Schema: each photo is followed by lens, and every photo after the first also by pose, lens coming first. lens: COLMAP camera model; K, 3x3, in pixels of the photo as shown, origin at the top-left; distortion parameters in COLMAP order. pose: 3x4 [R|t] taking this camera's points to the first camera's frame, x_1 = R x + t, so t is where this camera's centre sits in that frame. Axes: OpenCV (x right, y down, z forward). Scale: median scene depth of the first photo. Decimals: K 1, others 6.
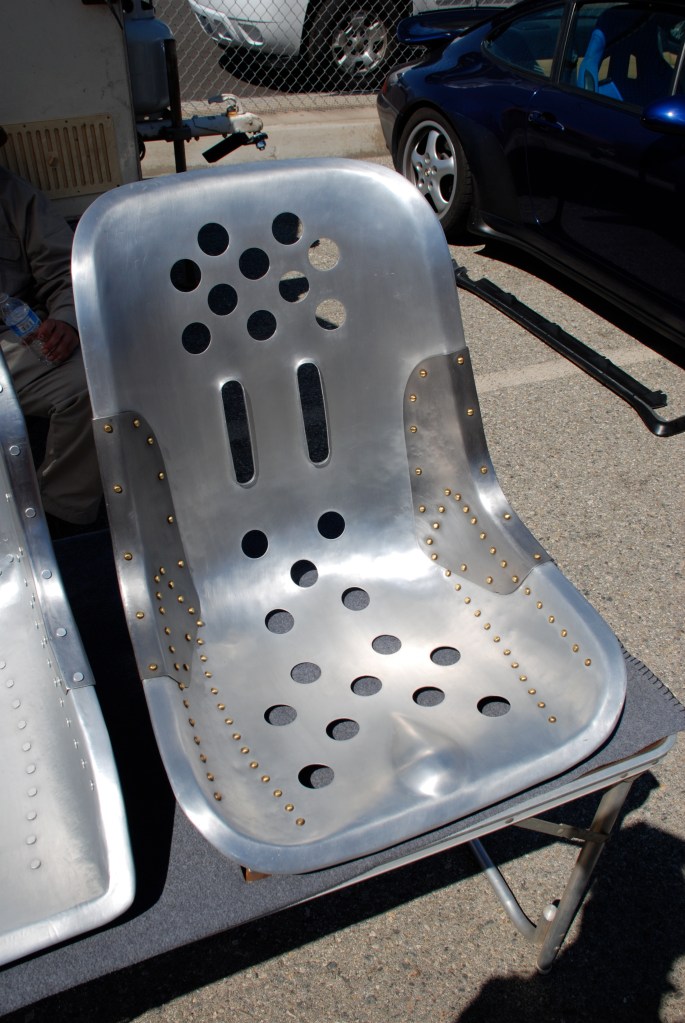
lens RADIAL K [[895.2, 0, 342.5], [0, 895.2, 511.5], [0, 0, 1]] dist [-0.182872, 0.224919]
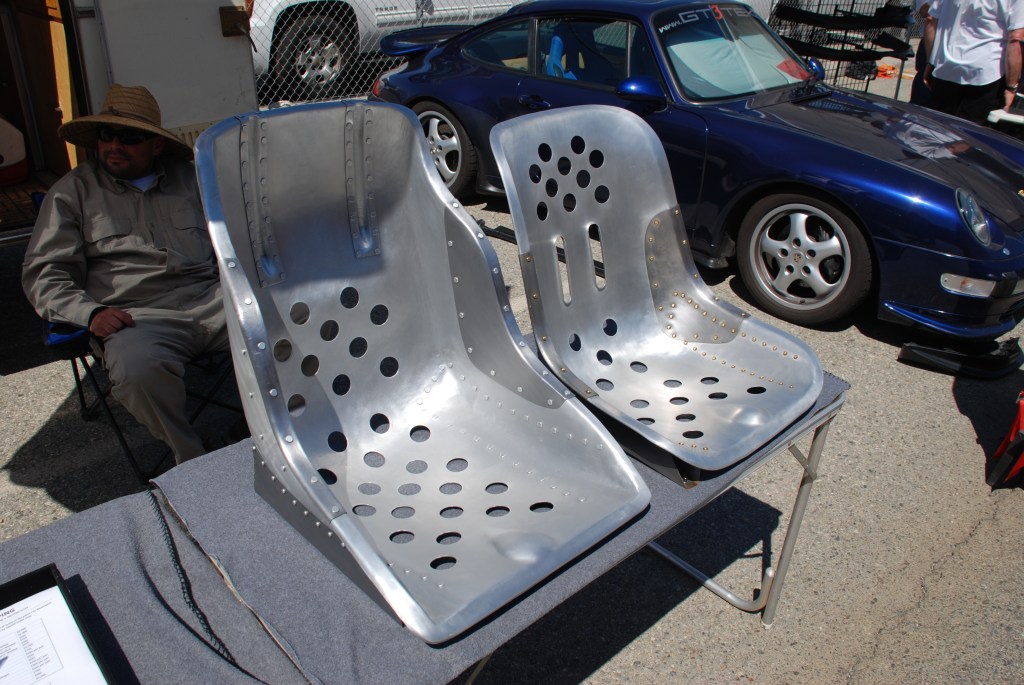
lens RADIAL K [[896.0, 0, 512.0], [0, 896.0, 342.5], [0, 0, 1]] dist [-0.182872, 0.224919]
pose [[0.937214, -0.152473, 0.313658, -0.314794], [0.207569, 0.966598, -0.150343, 0.113019], [-0.280258, 0.206009, 0.937558, -0.199974]]
